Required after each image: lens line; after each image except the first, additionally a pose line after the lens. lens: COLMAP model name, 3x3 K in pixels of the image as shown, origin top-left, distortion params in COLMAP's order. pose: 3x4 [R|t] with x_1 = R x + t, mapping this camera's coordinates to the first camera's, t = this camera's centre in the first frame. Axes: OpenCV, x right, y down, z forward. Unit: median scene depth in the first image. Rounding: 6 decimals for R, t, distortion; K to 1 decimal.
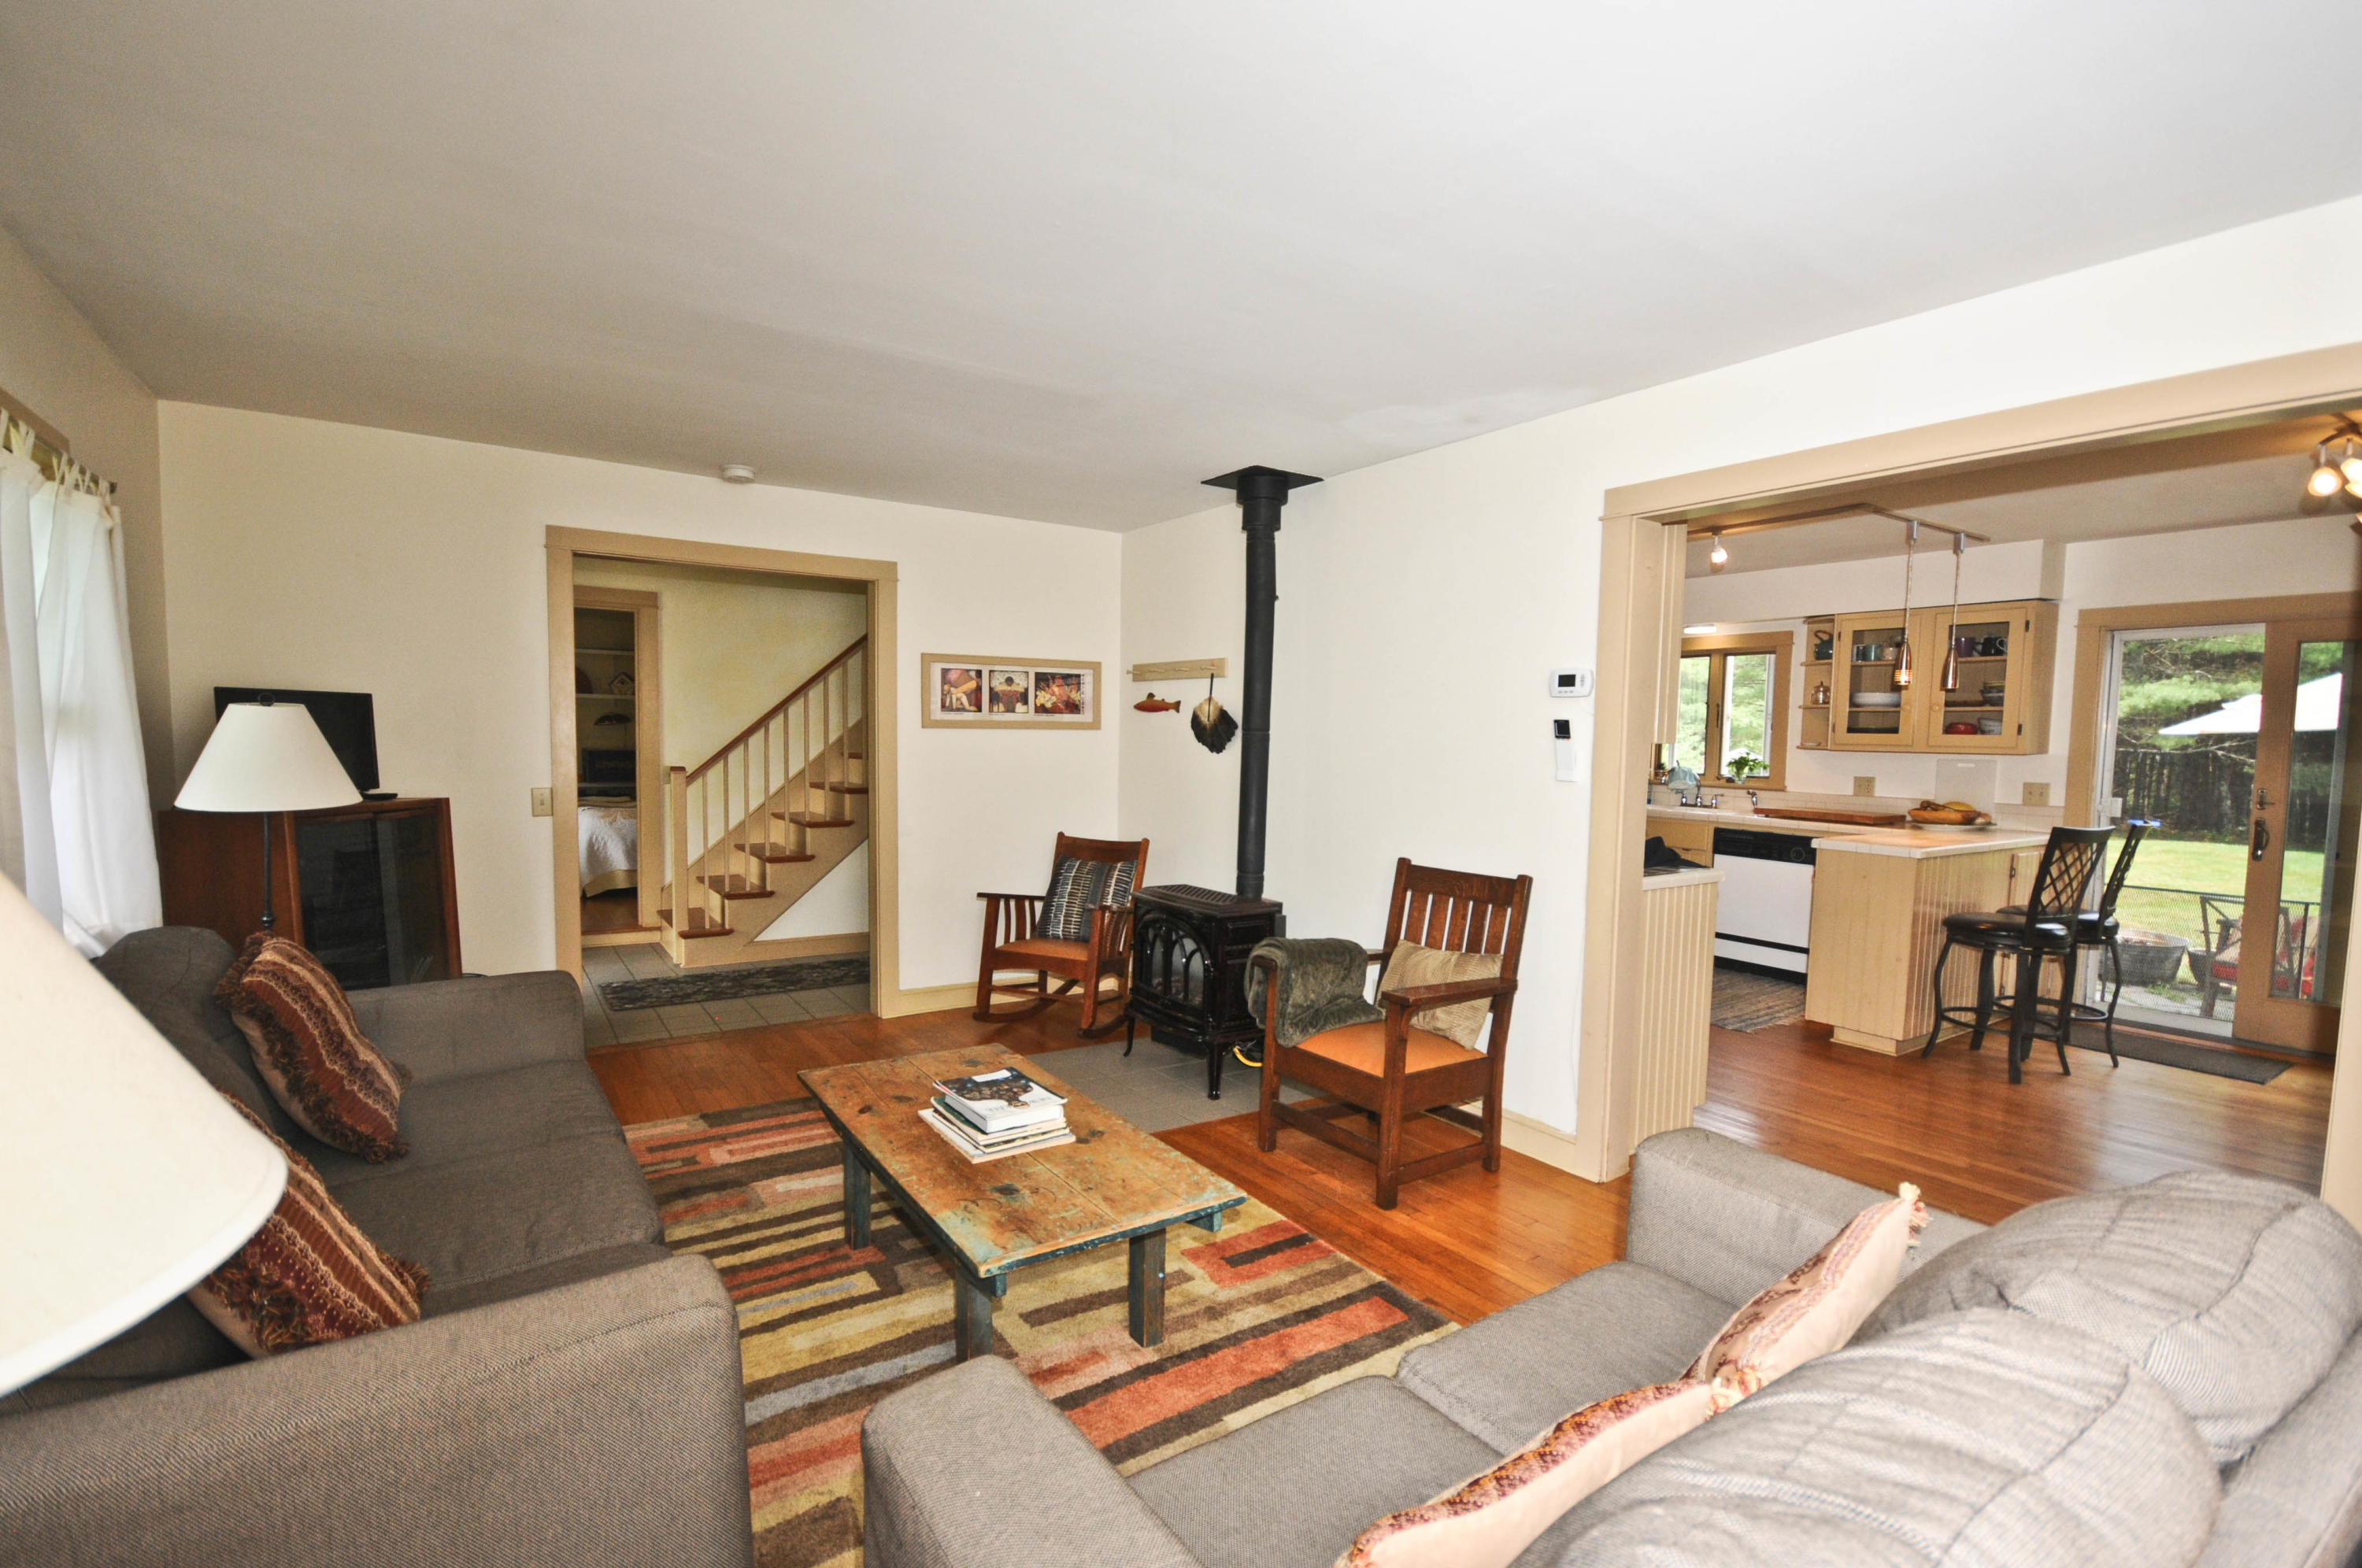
lens RADIAL K [[1062.1, 0, 1168.2], [0, 1062.1, 798.4], [0, 0, 1]] dist [-0.019087, -0.000290]
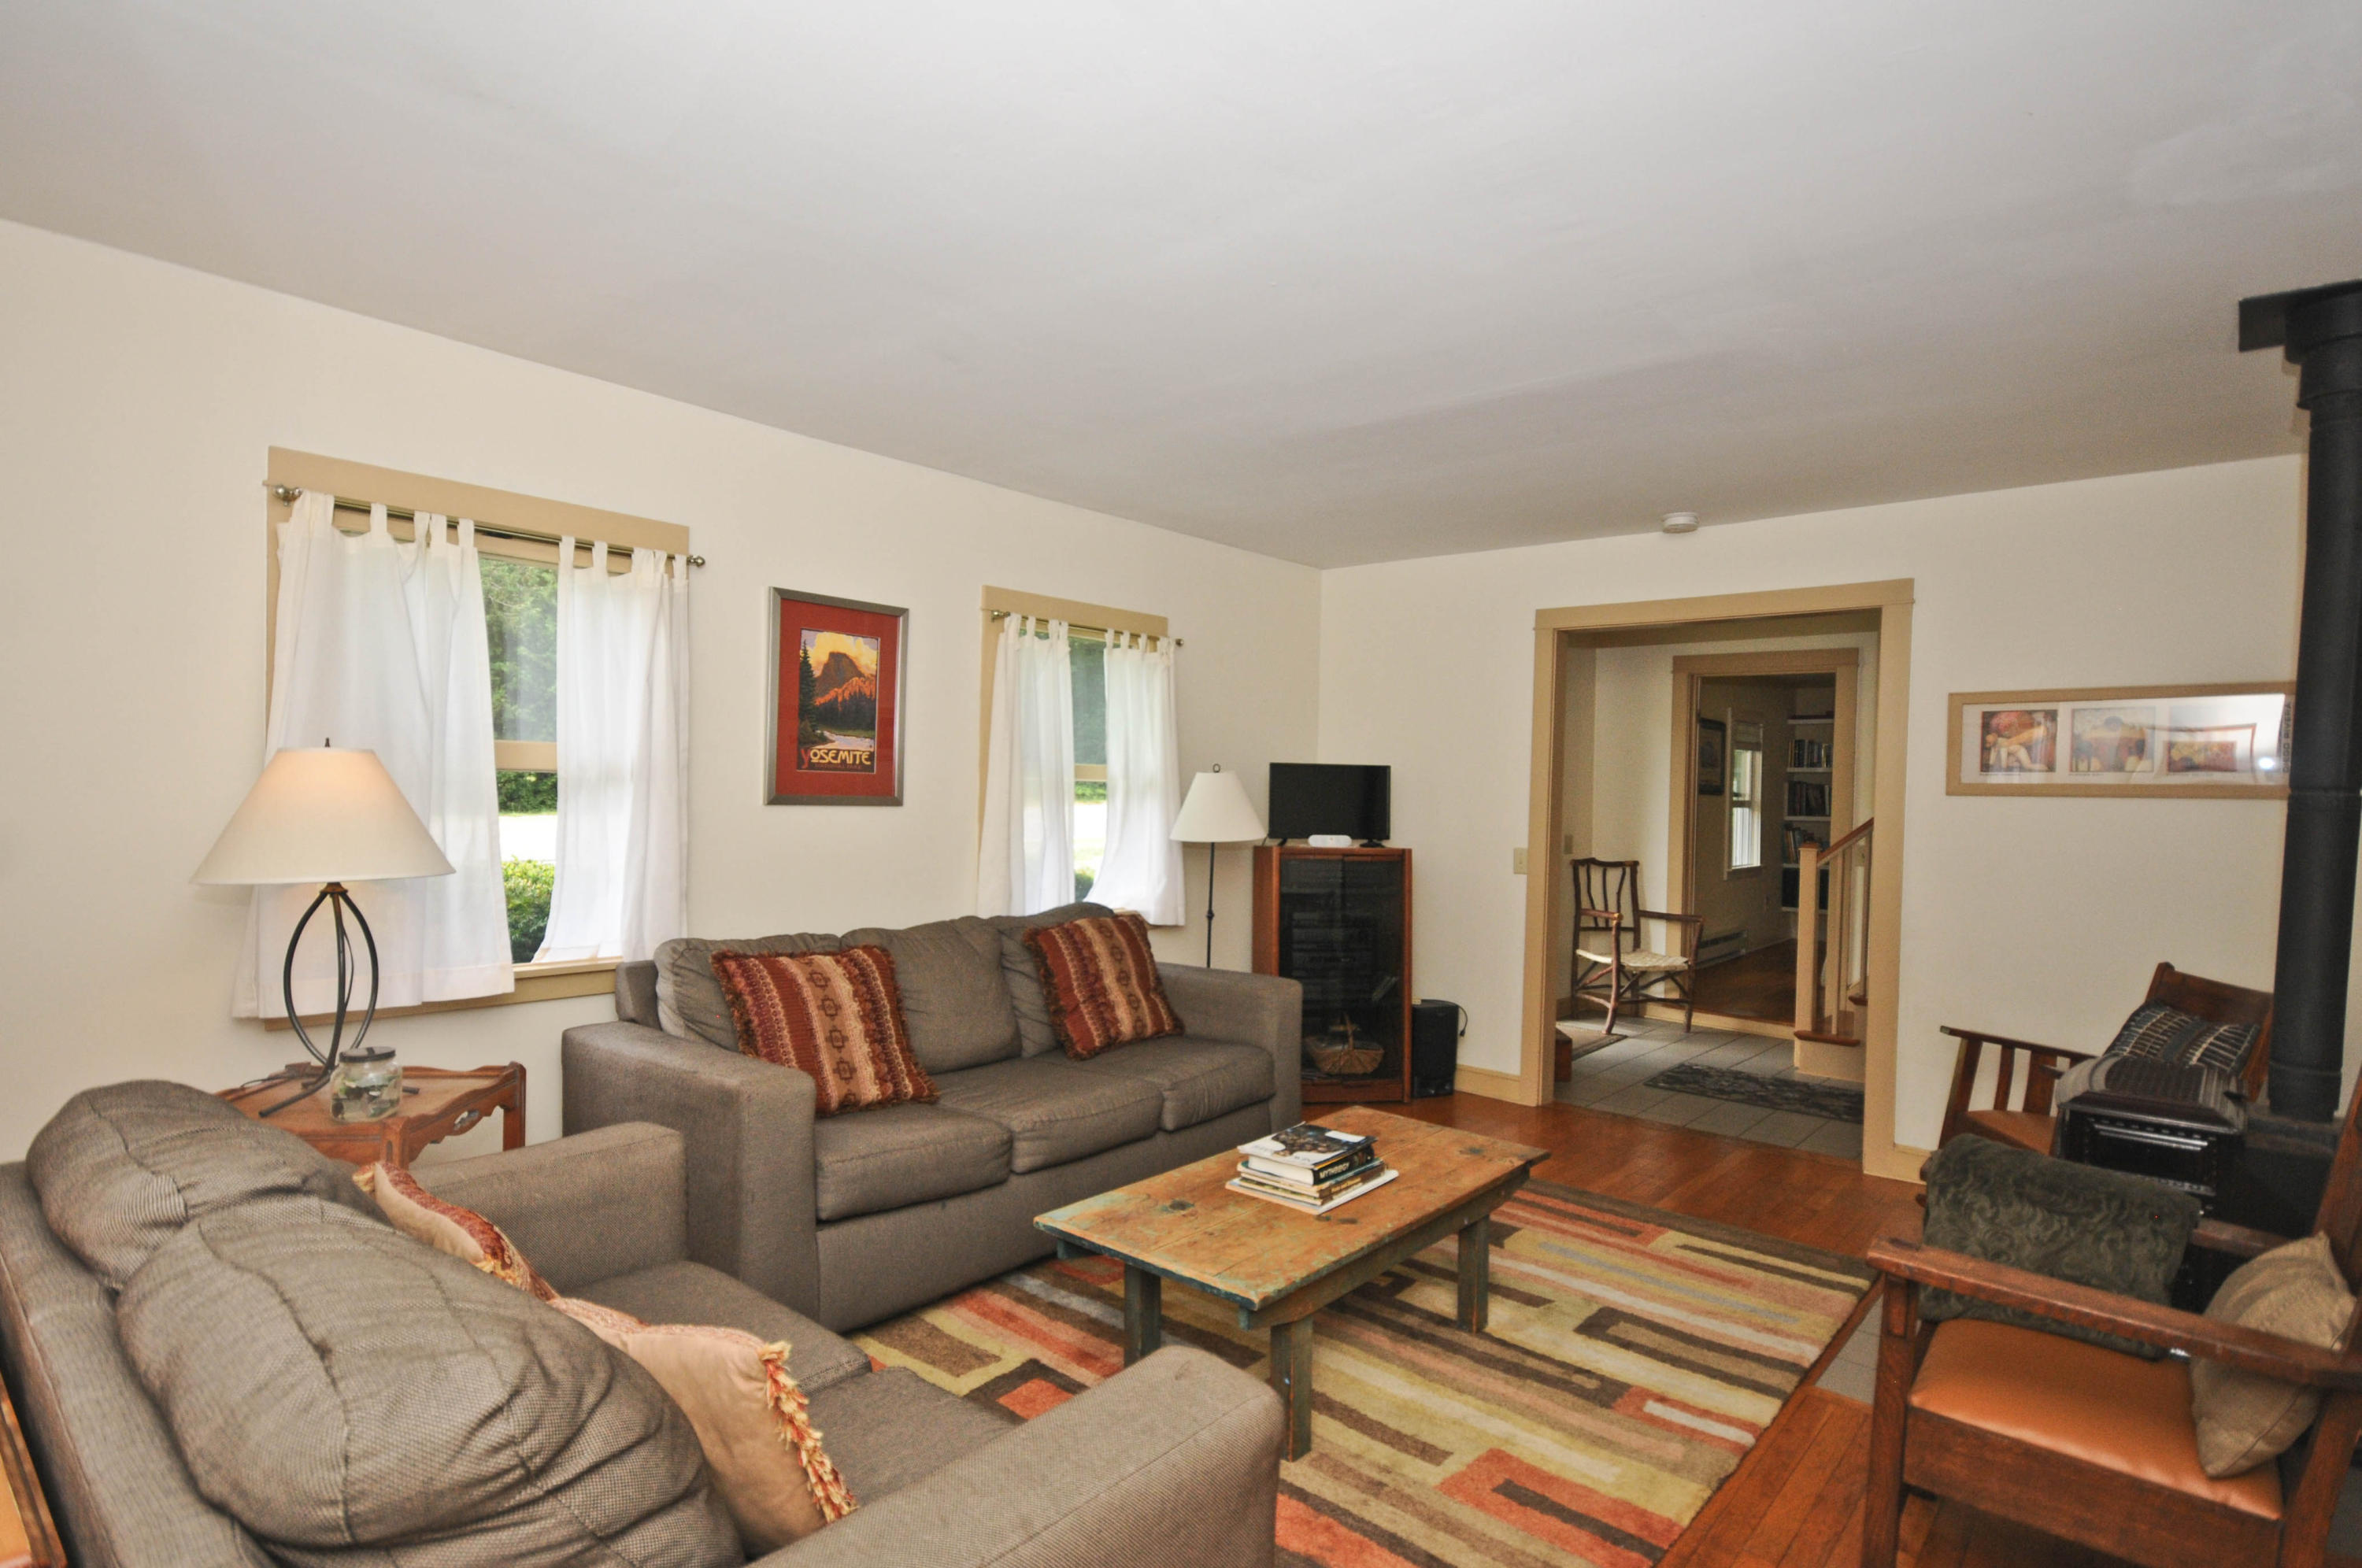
lens RADIAL K [[1197.6, 0, 1194.5], [0, 1197.6, 798.7], [0, 0, 1]] dist [0.000870, 0.000195]
pose [[0.280944, -0.004189, -0.959715, 0.520000], [-0.075235, 0.996817, -0.026375, -0.003068], [0.956771, 0.079614, 0.279734, 0.333837]]
